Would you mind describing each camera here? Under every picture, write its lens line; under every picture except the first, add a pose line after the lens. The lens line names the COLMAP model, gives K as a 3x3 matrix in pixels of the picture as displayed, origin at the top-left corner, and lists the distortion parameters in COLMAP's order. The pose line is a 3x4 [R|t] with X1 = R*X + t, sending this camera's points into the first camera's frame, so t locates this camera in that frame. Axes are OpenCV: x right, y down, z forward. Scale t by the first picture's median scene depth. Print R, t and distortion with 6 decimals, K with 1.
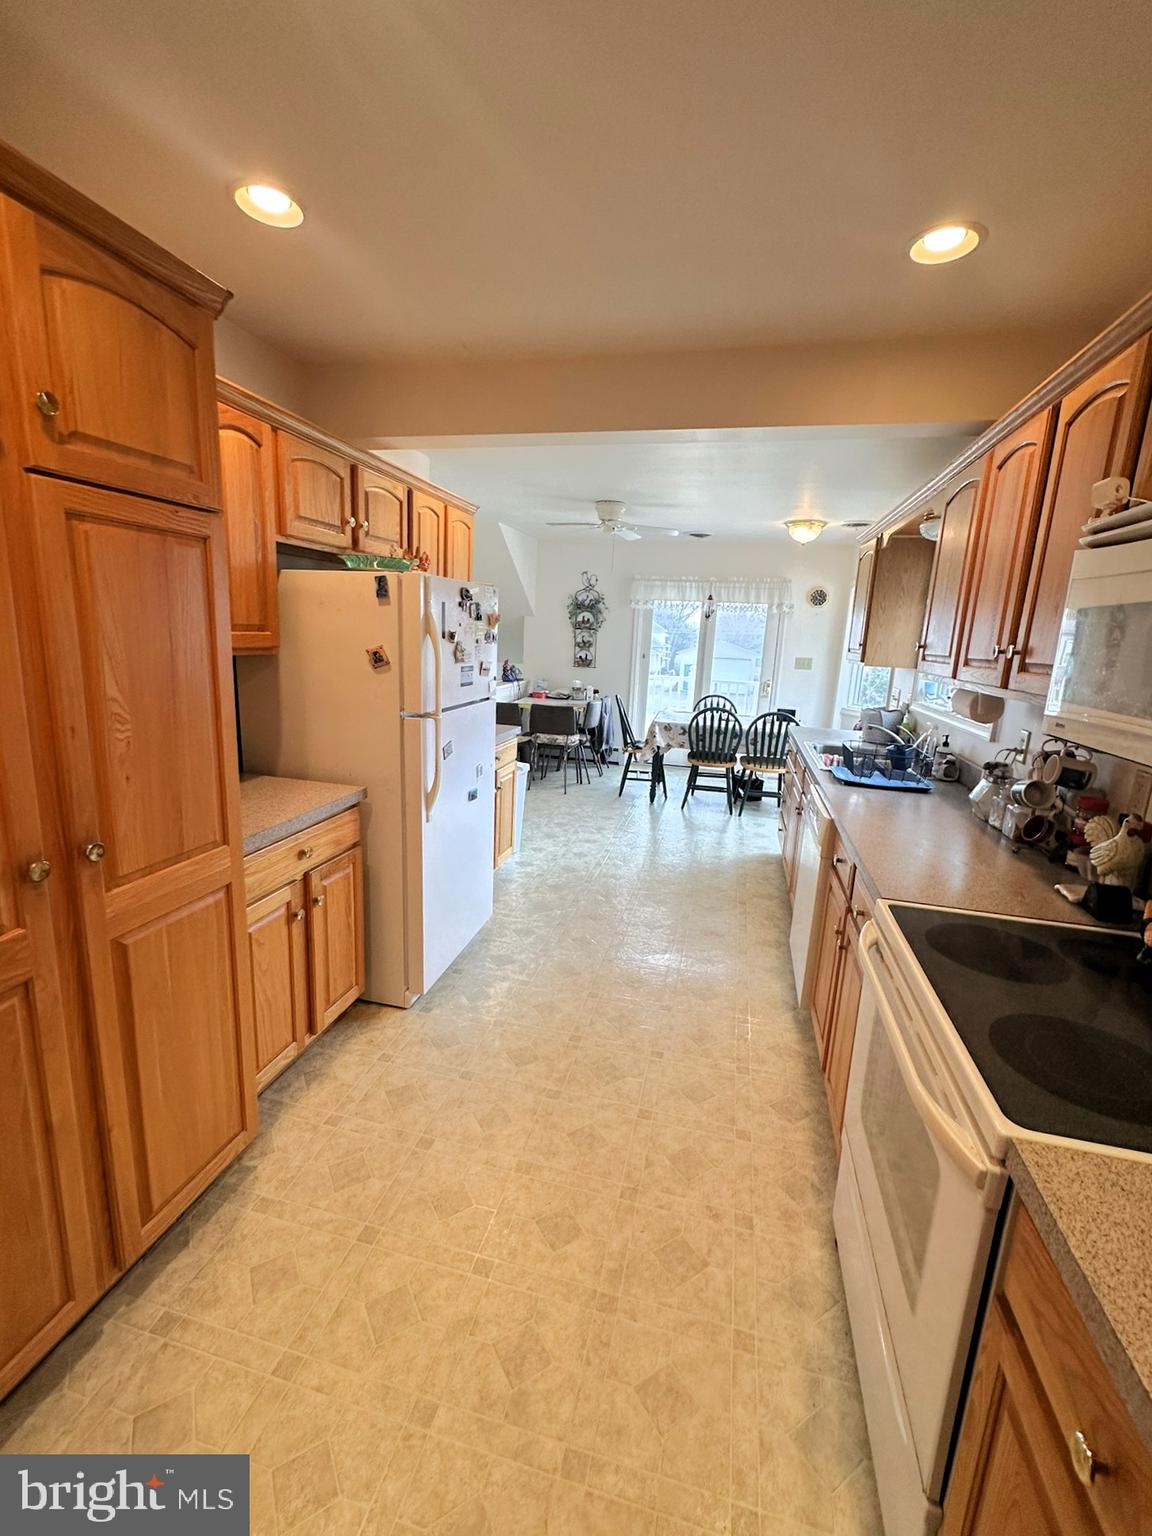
lens RADIAL K [[653.5, 0, 576.0], [0, 653.5, 768.0], [0, 0, 1]] dist [-0.000105, -0.000044]
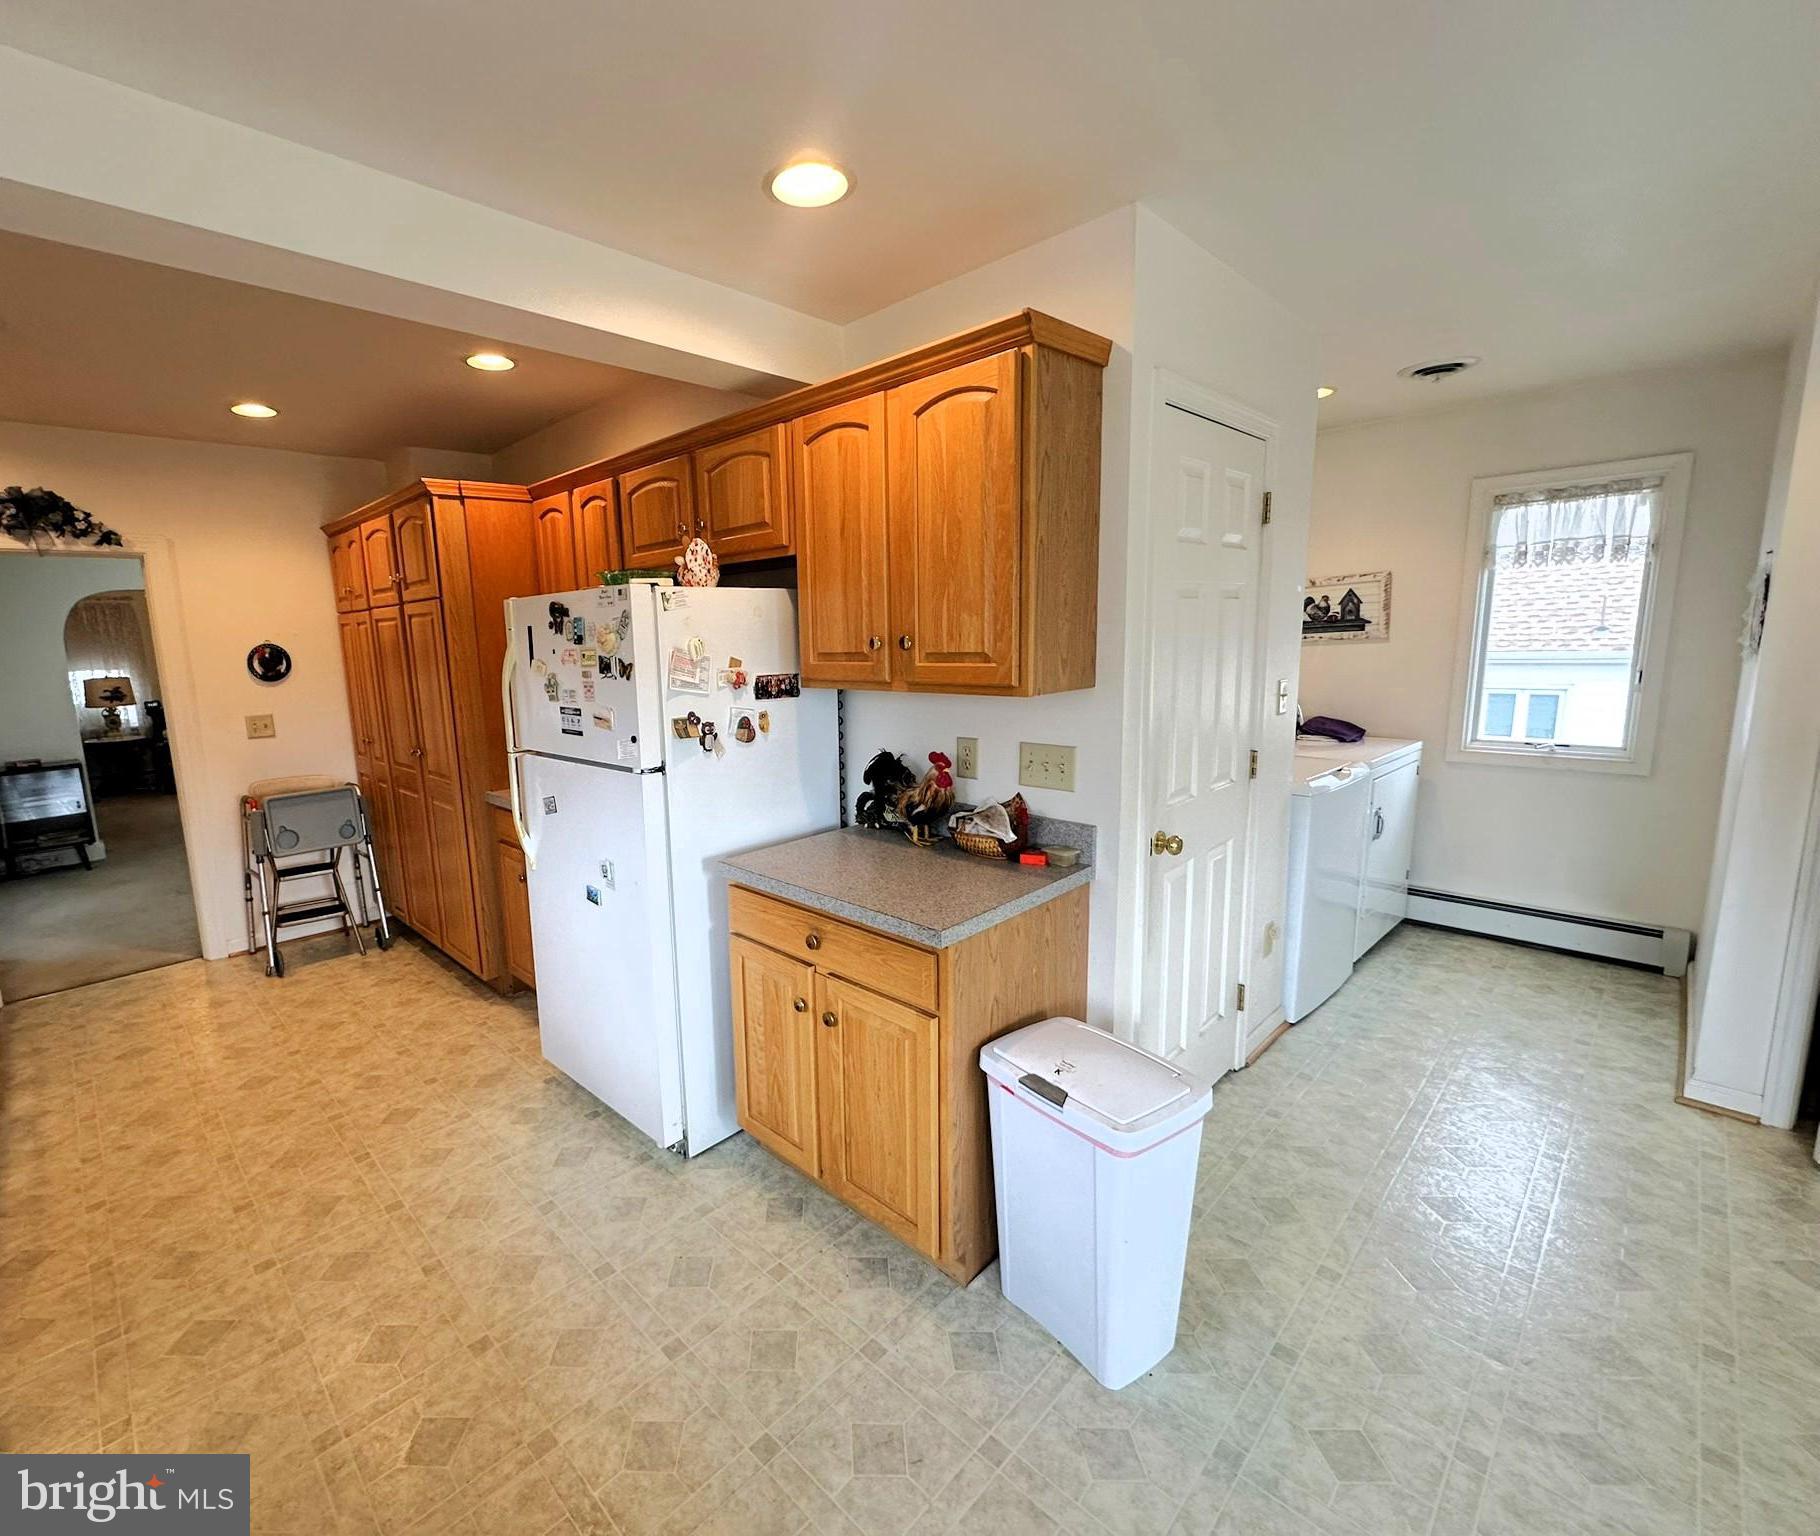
lens RADIAL K [[816.9, 0, 794.8], [0, 816.9, 766.5], [0, 0, 1]] dist [-0.002022, -0.000089]
pose [[-0.555214, 0.104938, -0.825061, 0.456879], [-0.166517, 0.957898, 0.233889, -0.353889], [0.814868, 0.267245, -0.514364, 1.722599]]
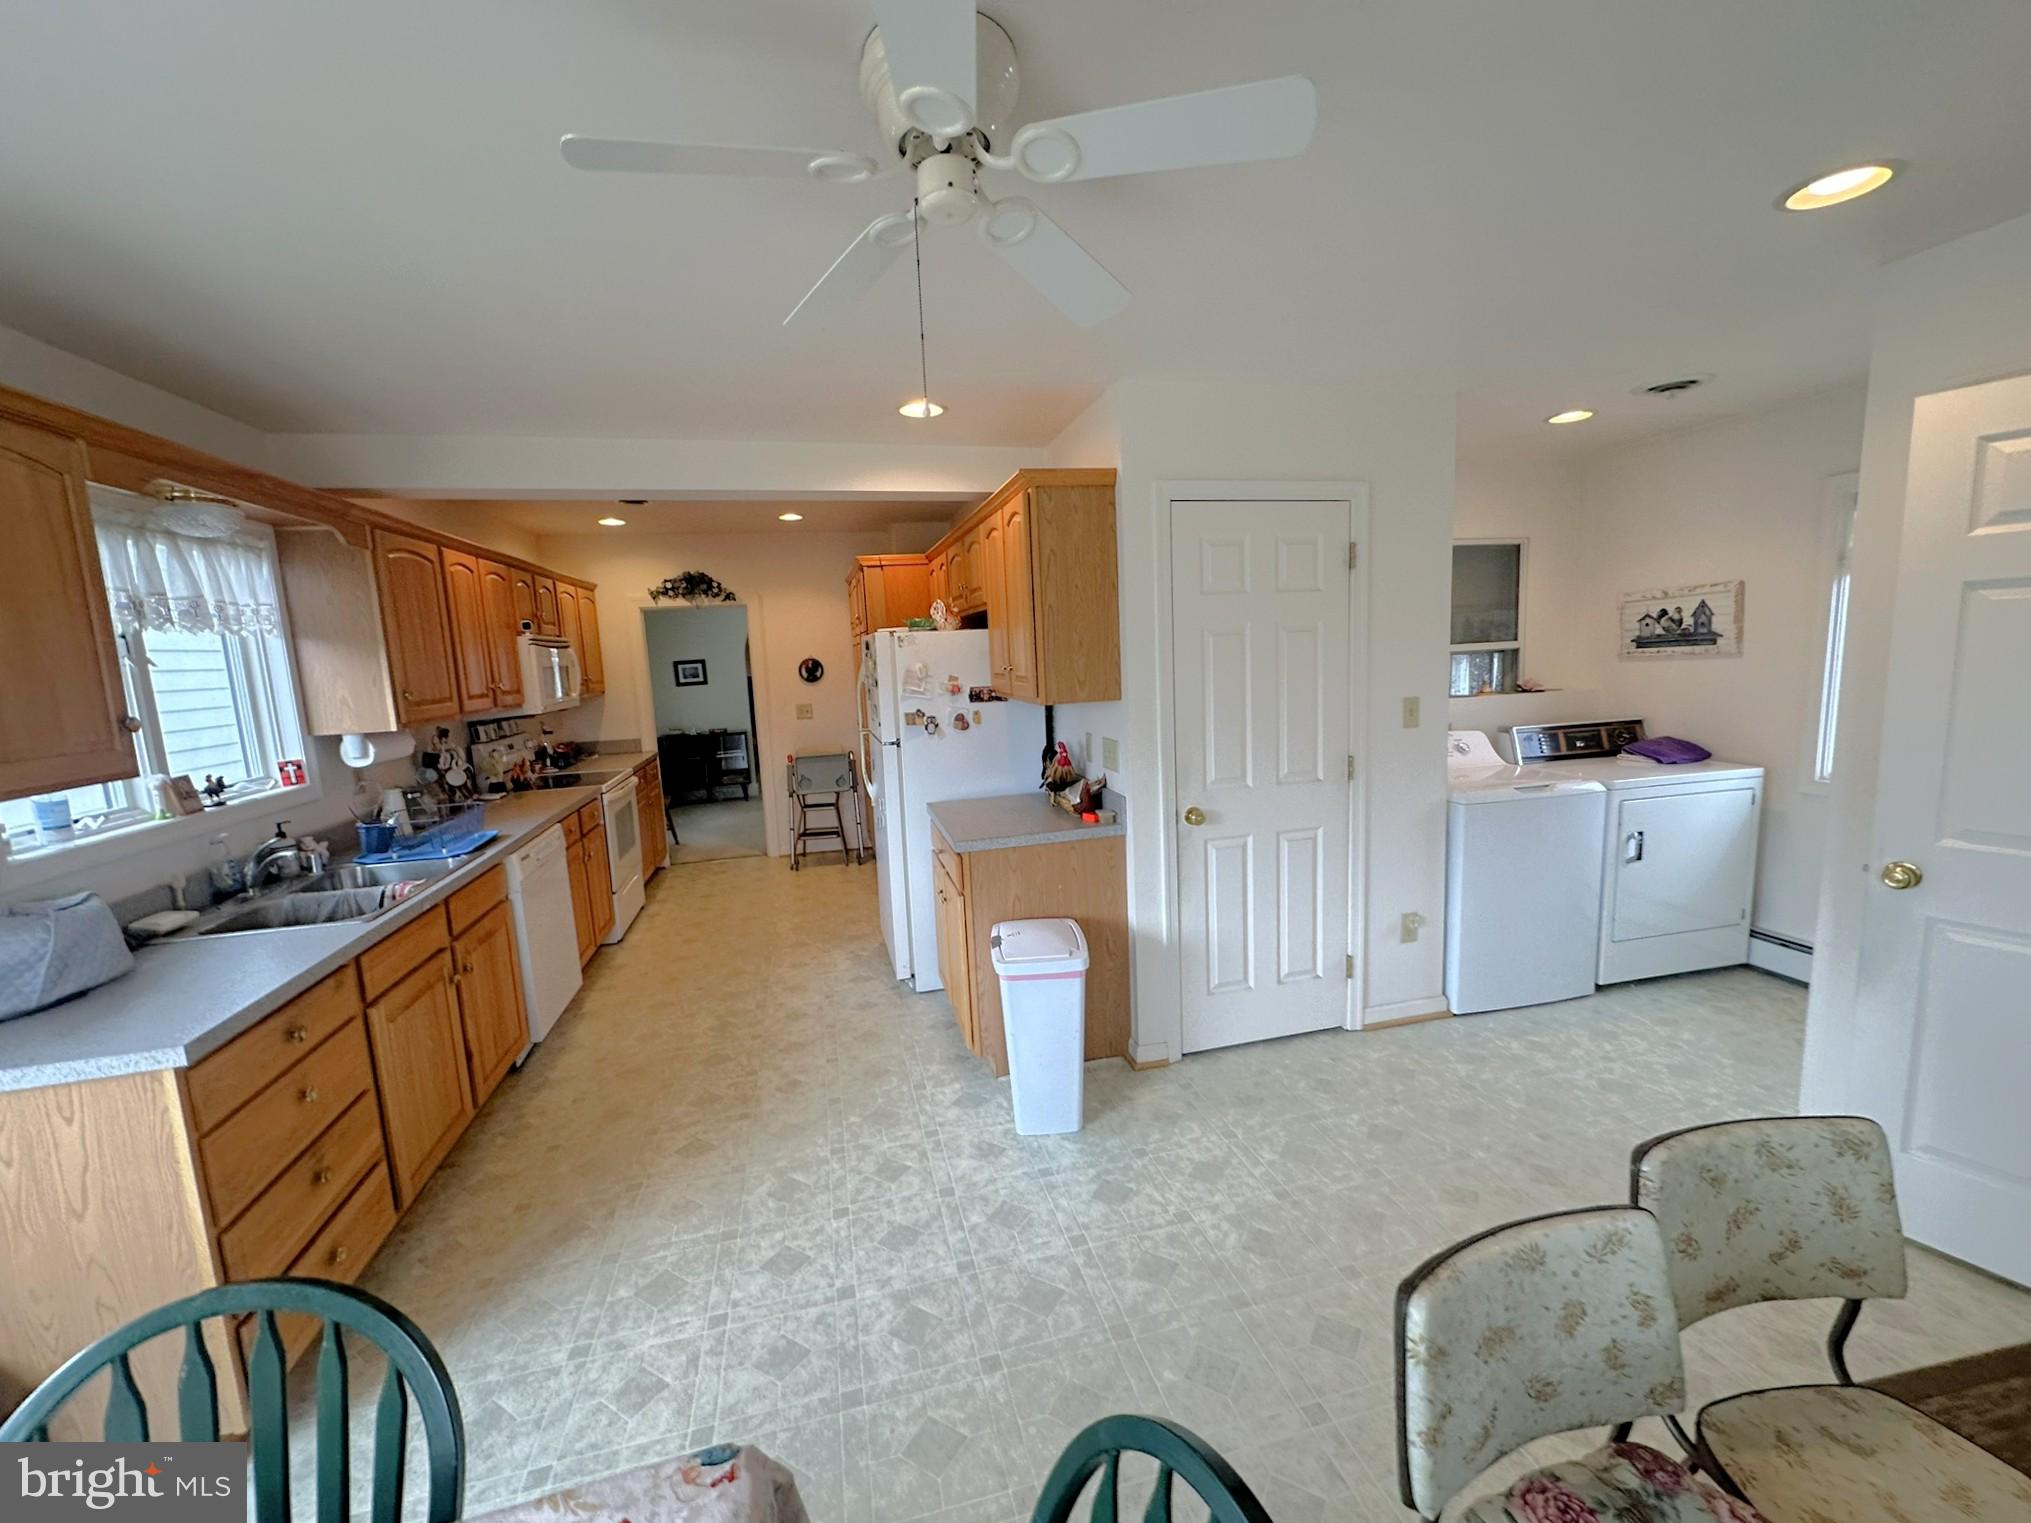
lens RADIAL K [[810.7, 0, 1015.5], [0, 810.7, 761.5], [0, 0, 1]] dist [0.000875, 0.000014]
pose [[-0.882623, 0.056098, -0.466723, 0.302608], [-0.096356, 0.950182, 0.296427, -0.530121], [0.460101, 0.306605, -0.833247, 2.430253]]
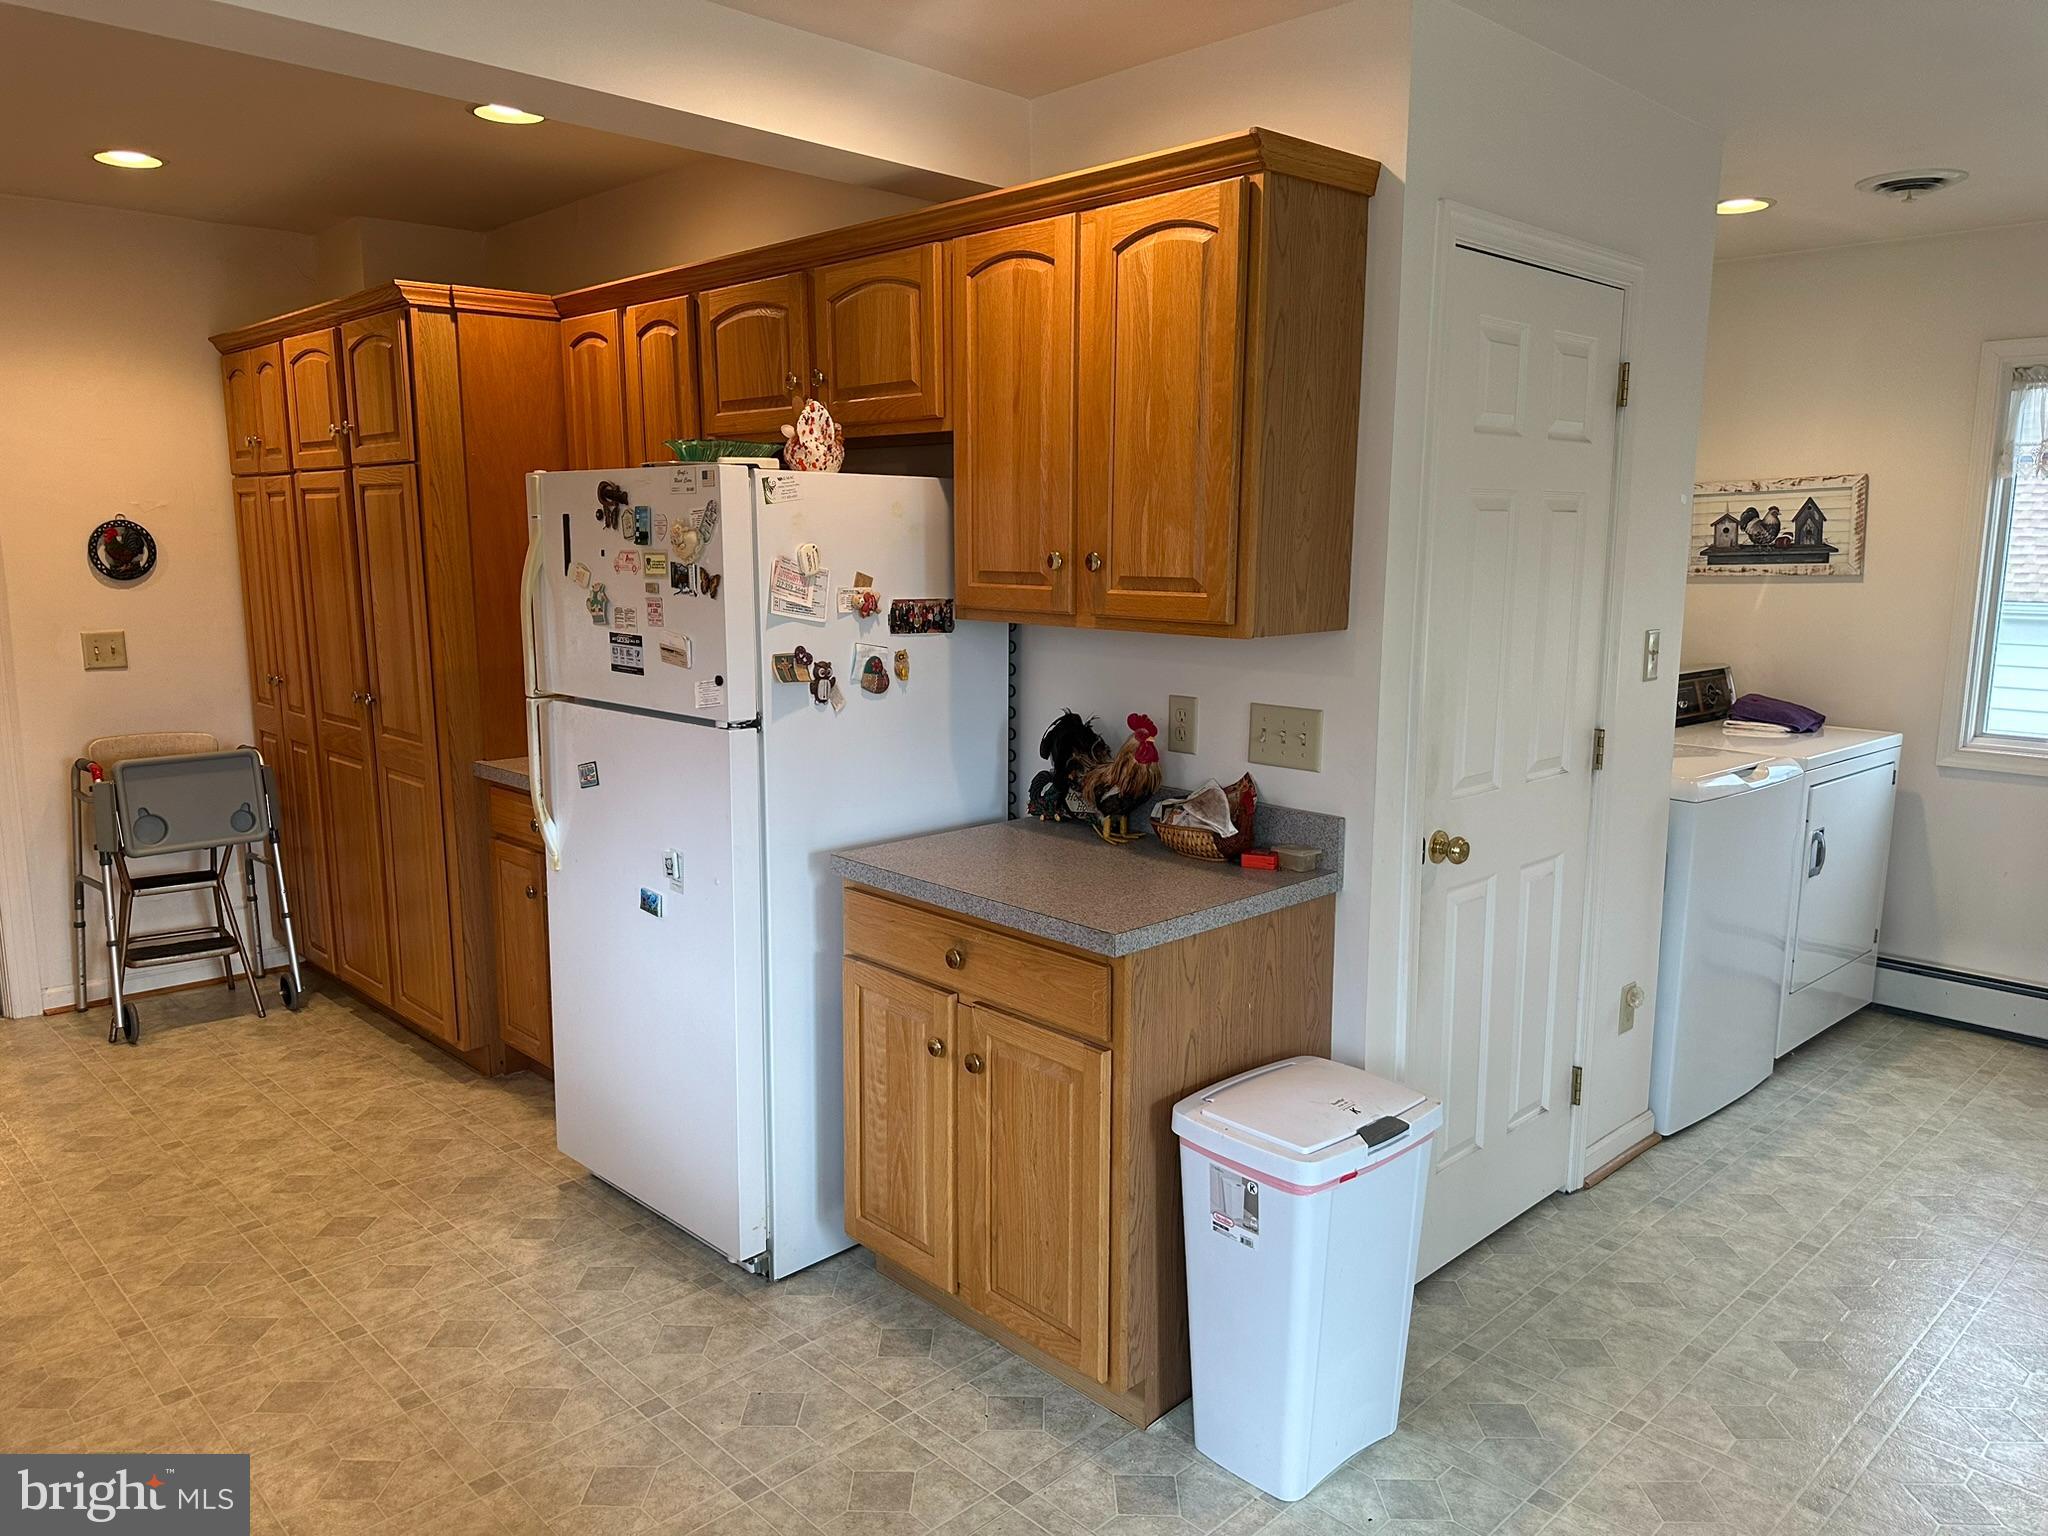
lens RADIAL K [[1424.5, 0, 1013.3], [0, 1424.5, 781.0], [0, 0, 1]] dist [0.105399, -0.144916]
pose [[-0.532272, 0.095738, -0.841142, 0.636426], [-0.204522, 0.949612, 0.237505, -0.382997], [0.821497, 0.298450, -0.485871, 1.865957]]
